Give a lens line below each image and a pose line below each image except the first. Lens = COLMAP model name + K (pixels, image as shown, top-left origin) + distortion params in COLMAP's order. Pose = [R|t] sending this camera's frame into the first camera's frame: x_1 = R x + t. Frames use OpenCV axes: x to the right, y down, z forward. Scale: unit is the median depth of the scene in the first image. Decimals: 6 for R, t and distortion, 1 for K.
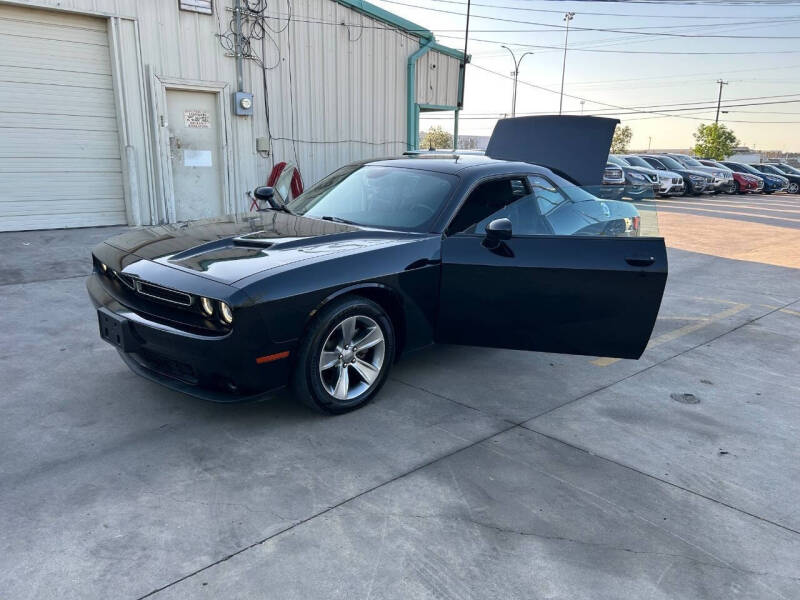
lens RADIAL K [[601.2, 0, 395.3], [0, 601.2, 302.3], [0, 0, 1]] dist [0.048367, -0.050672]
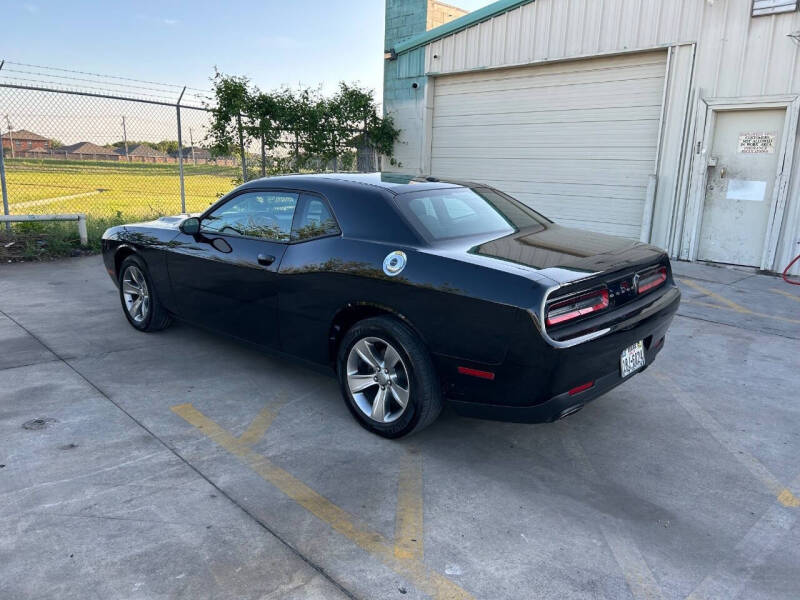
lens RADIAL K [[601.6, 0, 400.0], [0, 601.6, 300.0], [0, 0, 1]] dist [0.046128, -0.046954]
pose [[0.038486, 0.200659, -0.978905, 1.331298], [-0.269937, 0.945297, 0.183158, -0.324101], [0.962109, 0.257193, 0.090546, 1.366177]]
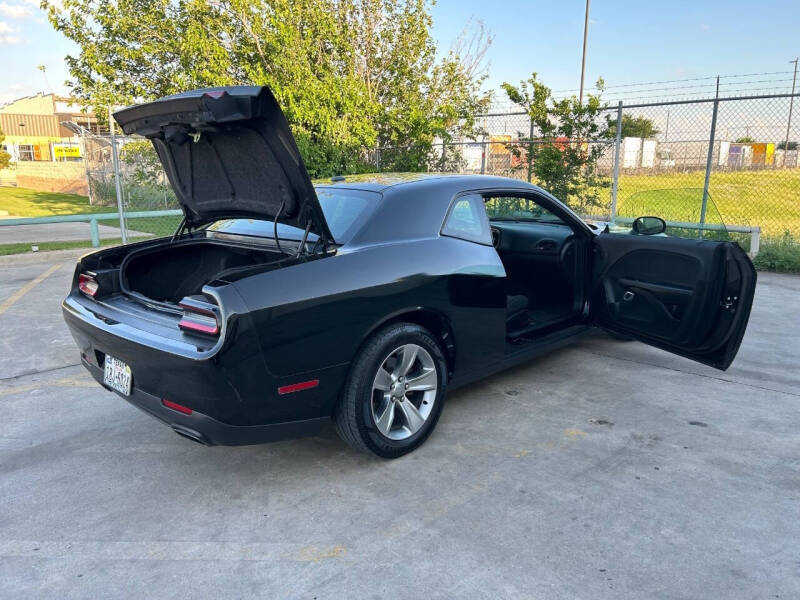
lens RADIAL K [[603.8, 0, 394.5], [0, 603.8, 288.3], [0, 0, 1]] dist [0.050541, -0.056136]
pose [[-0.999861, -0.016577, 0.001916, 0.147762], [-0.014130, 0.902120, 0.431253, -0.617250], [-0.008877, 0.431166, -0.902229, 2.445491]]
